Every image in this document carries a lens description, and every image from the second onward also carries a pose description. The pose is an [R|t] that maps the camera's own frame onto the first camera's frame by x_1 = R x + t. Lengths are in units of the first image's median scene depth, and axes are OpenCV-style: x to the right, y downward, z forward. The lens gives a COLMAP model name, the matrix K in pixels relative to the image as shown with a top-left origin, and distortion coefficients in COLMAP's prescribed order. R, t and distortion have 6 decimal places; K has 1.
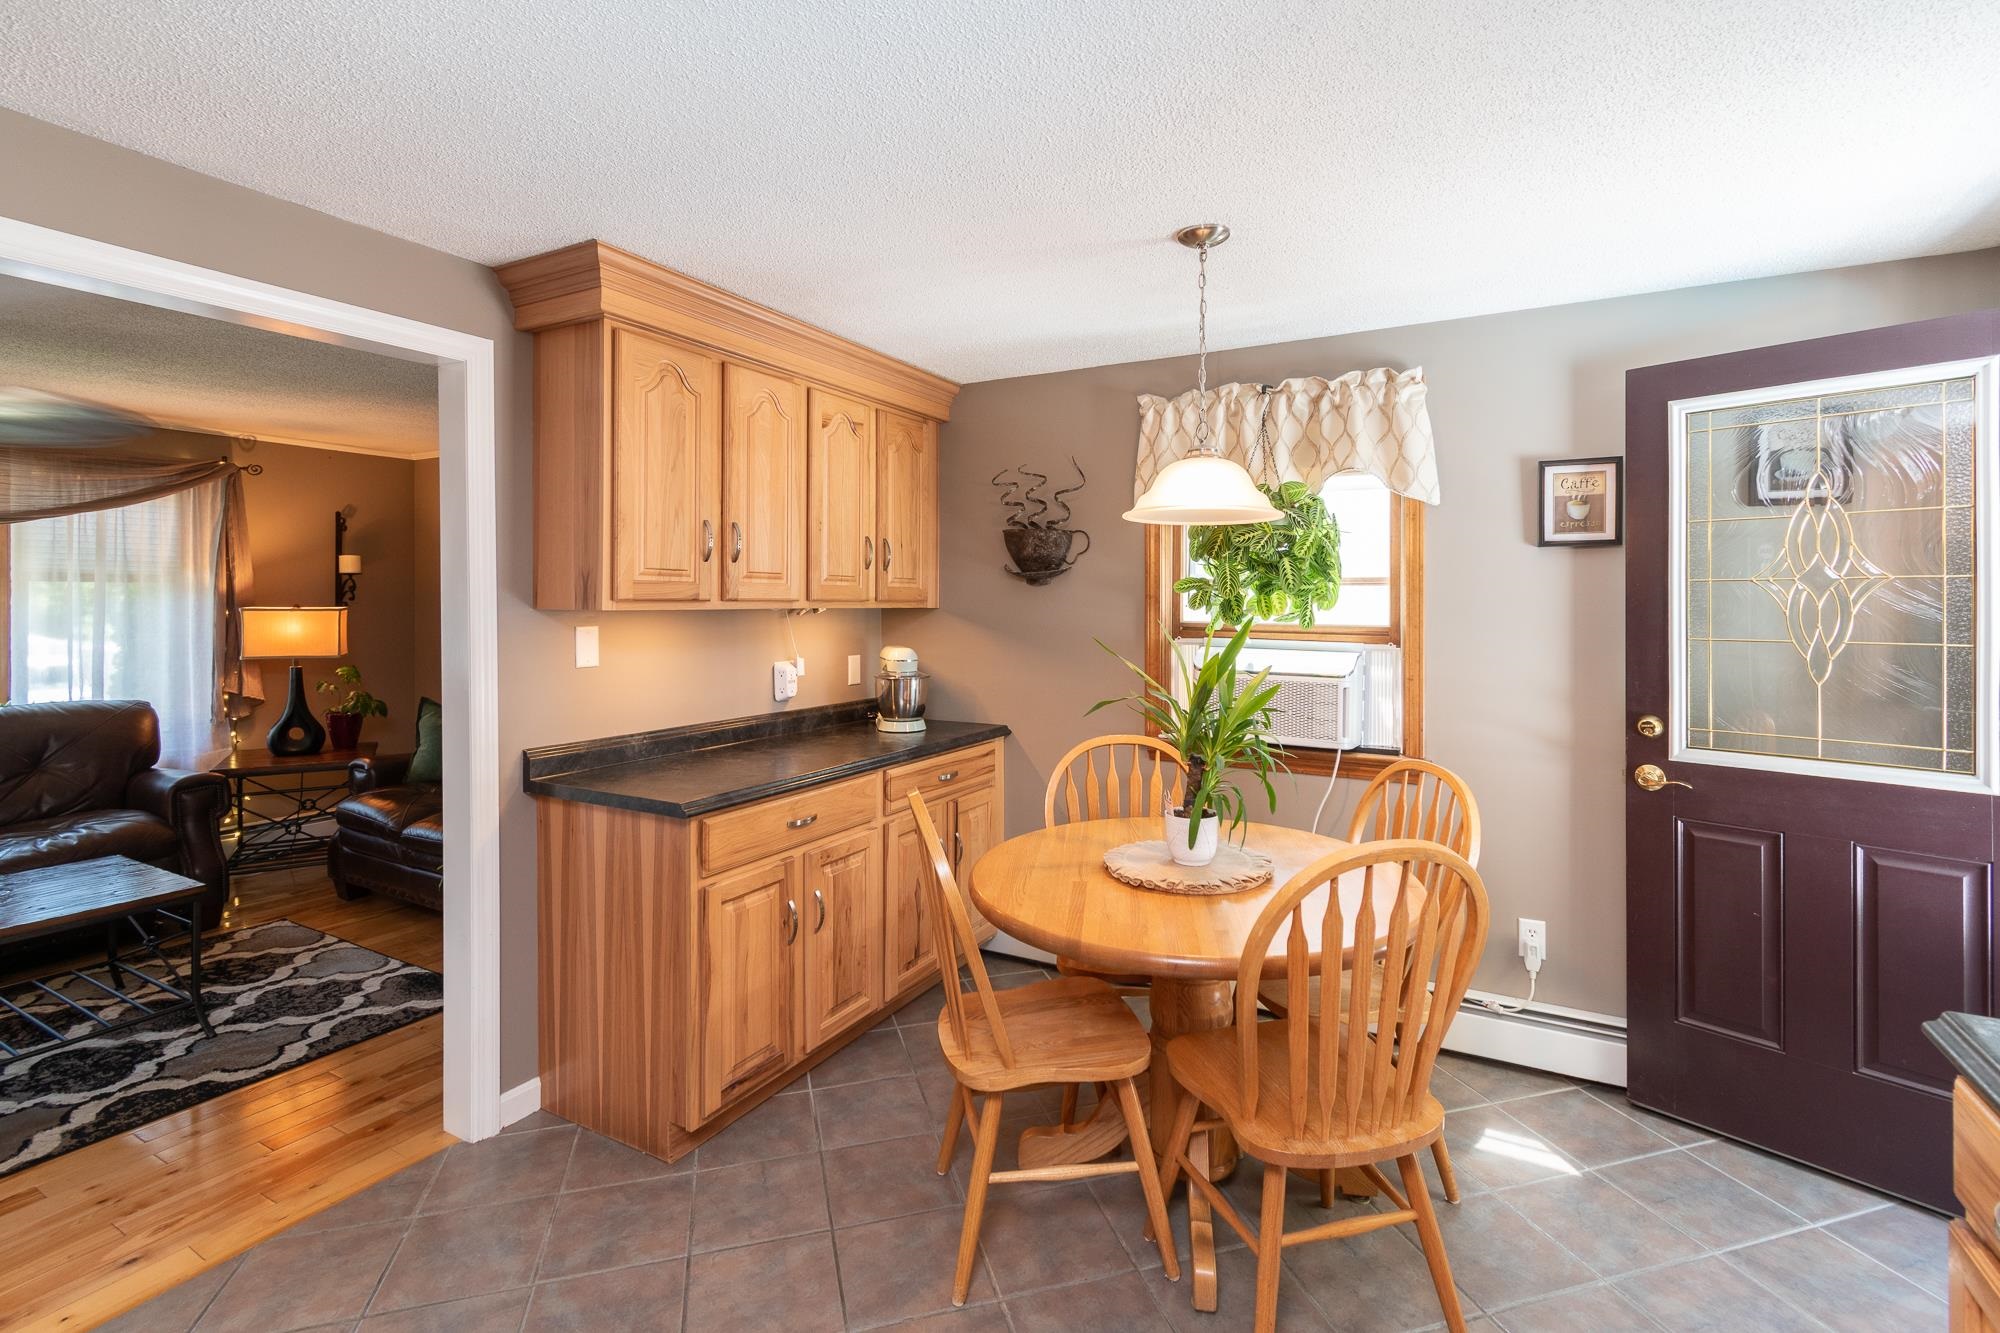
lens RADIAL K [[912.1, 0, 1003.5], [0, 912.1, 608.3], [0, 0, 1]] dist [-0.009937, -0.000063]
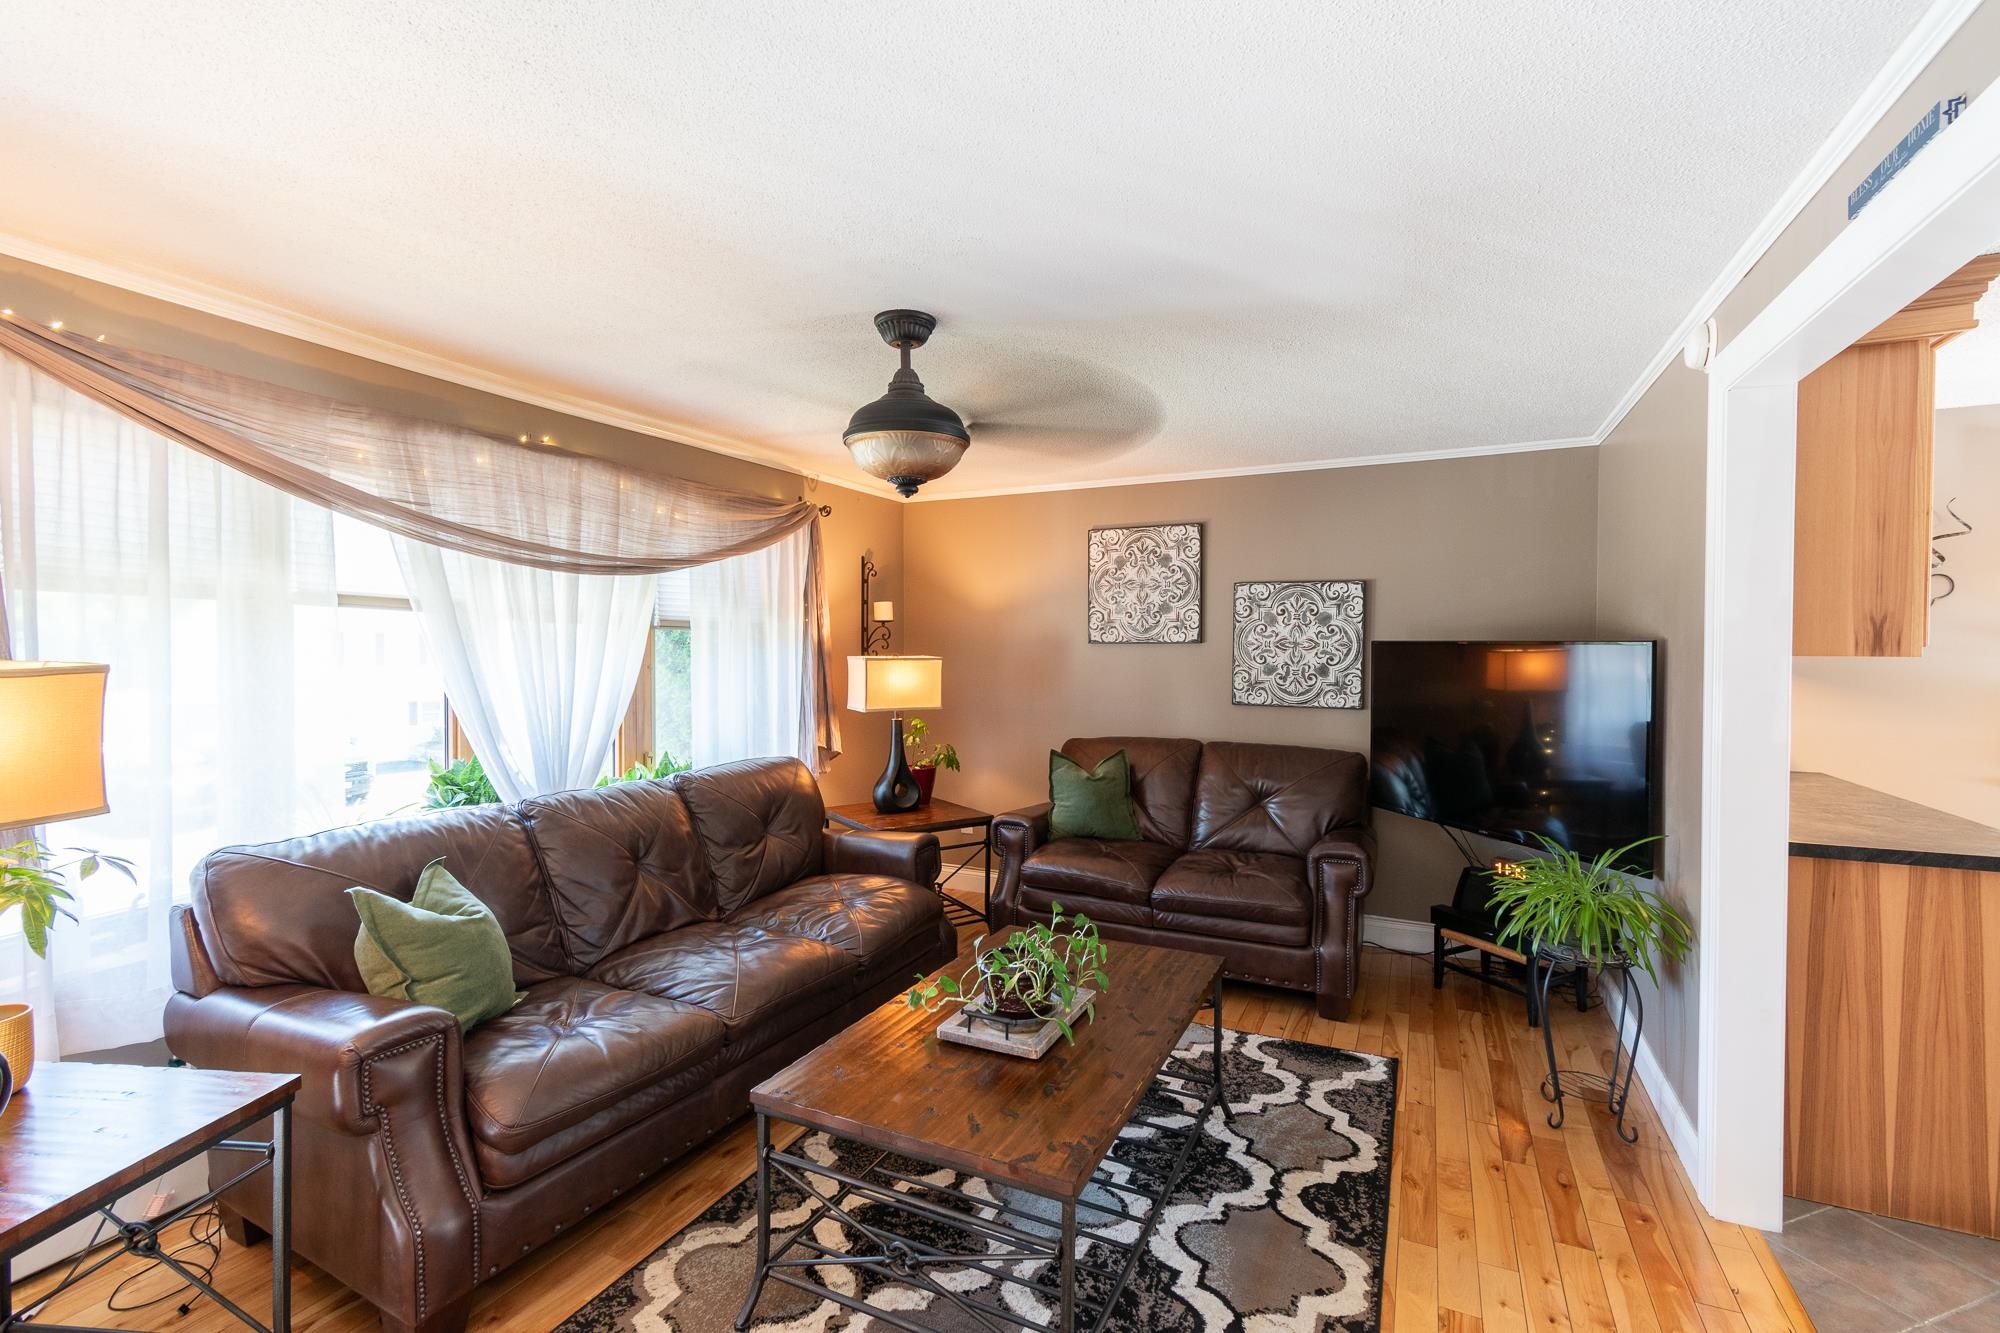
lens RADIAL K [[878.7, 0, 1000.0], [0, 878.7, 666.5], [0, 0, 1]] dist [-0.003359, -0.000658]
pose [[0.999007, 0.000717, 0.044557, -1.110543], [-0.001205, 0.999940, 0.010916, -0.000206], [-0.044547, -0.010959, 0.998947, 0.112385]]
